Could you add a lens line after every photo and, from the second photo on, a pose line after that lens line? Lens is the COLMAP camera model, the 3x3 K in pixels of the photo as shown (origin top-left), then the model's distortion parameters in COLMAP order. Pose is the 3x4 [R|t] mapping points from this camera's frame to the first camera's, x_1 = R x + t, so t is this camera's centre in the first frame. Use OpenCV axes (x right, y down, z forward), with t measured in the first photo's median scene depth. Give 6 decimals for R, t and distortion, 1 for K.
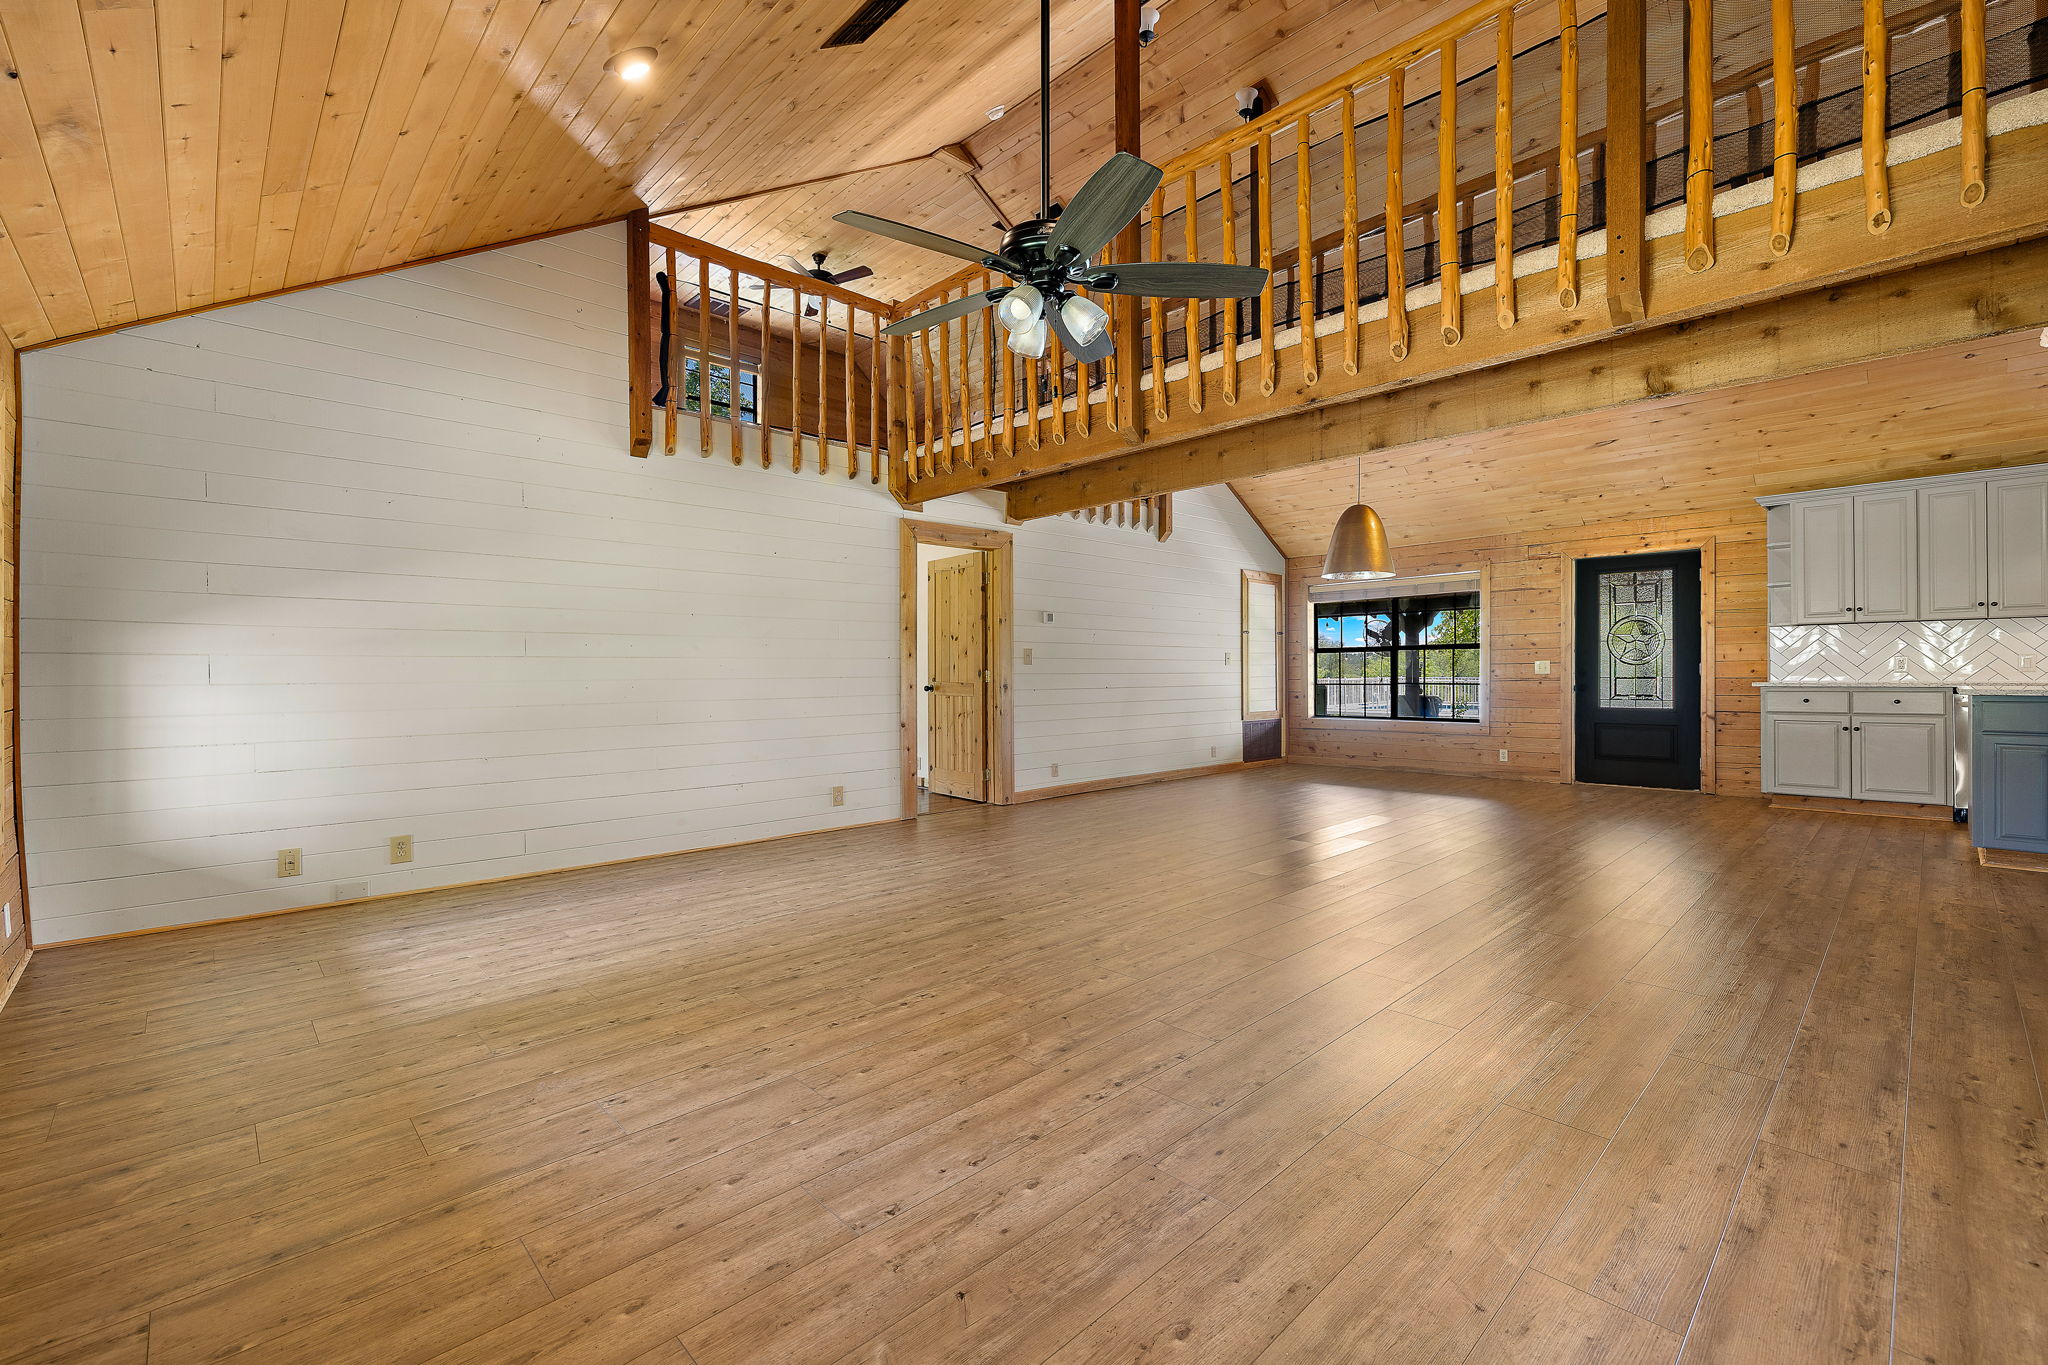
lens RADIAL K [[865.4, 0, 1020.6], [0, 865.4, 663.8], [0, 0, 1]] dist [0.001265, -0.000104]
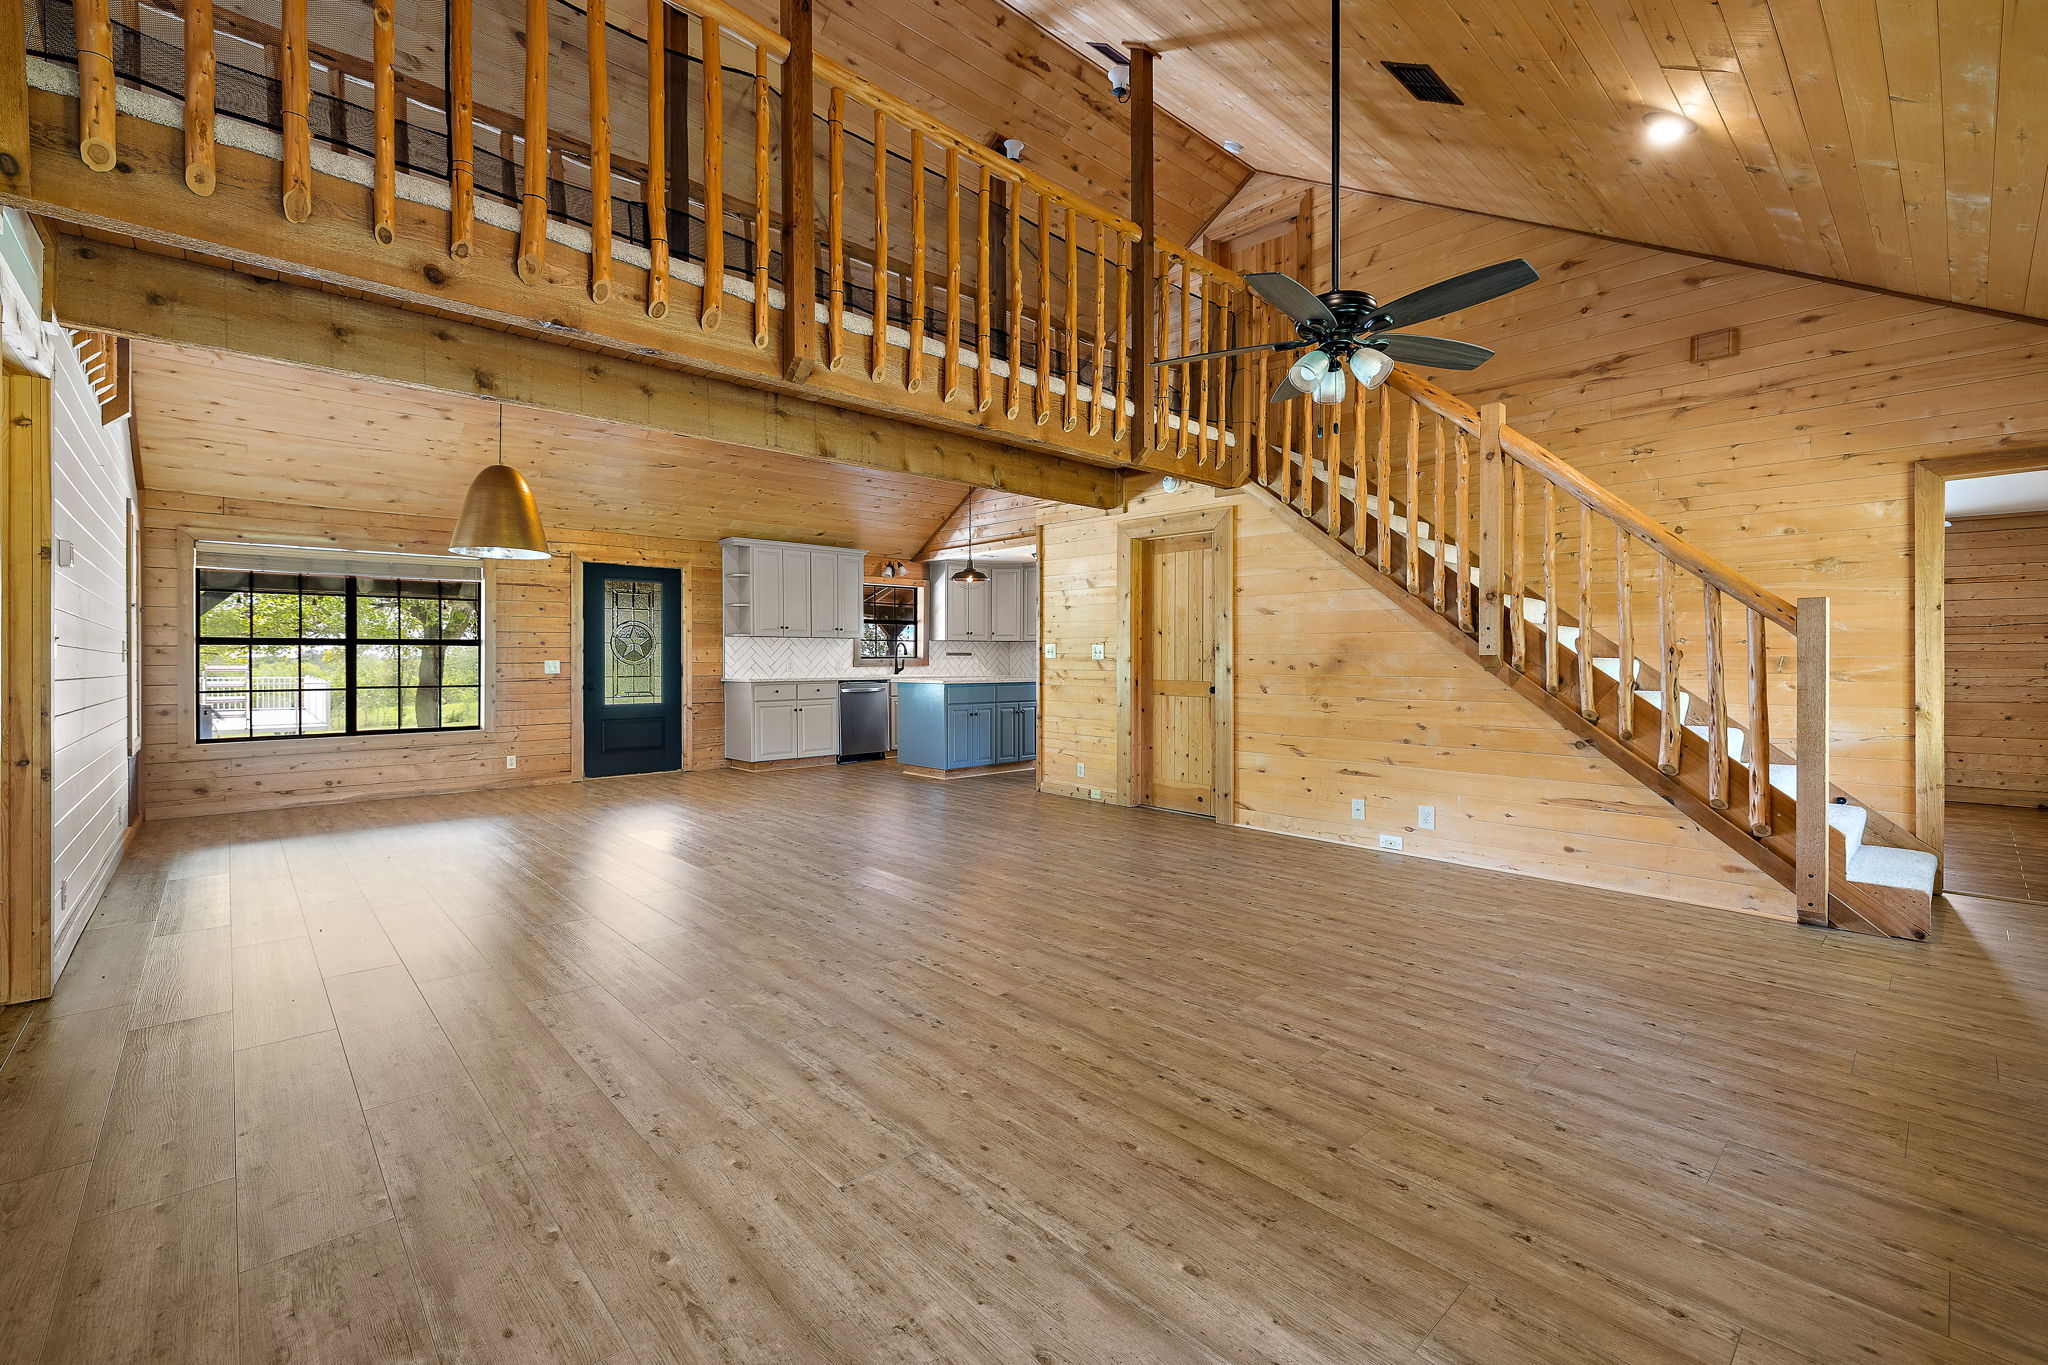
lens RADIAL K [[865.4, 0, 1020.6], [0, 865.4, 663.8], [0, 0, 1]] dist [0.001265, -0.000104]
pose [[0.015785, 0.005149, 0.999862, -0.977011], [-0.006676, 0.999965, -0.005045, 0.004881], [-0.999853, -0.006595, 0.015819, 1.202261]]
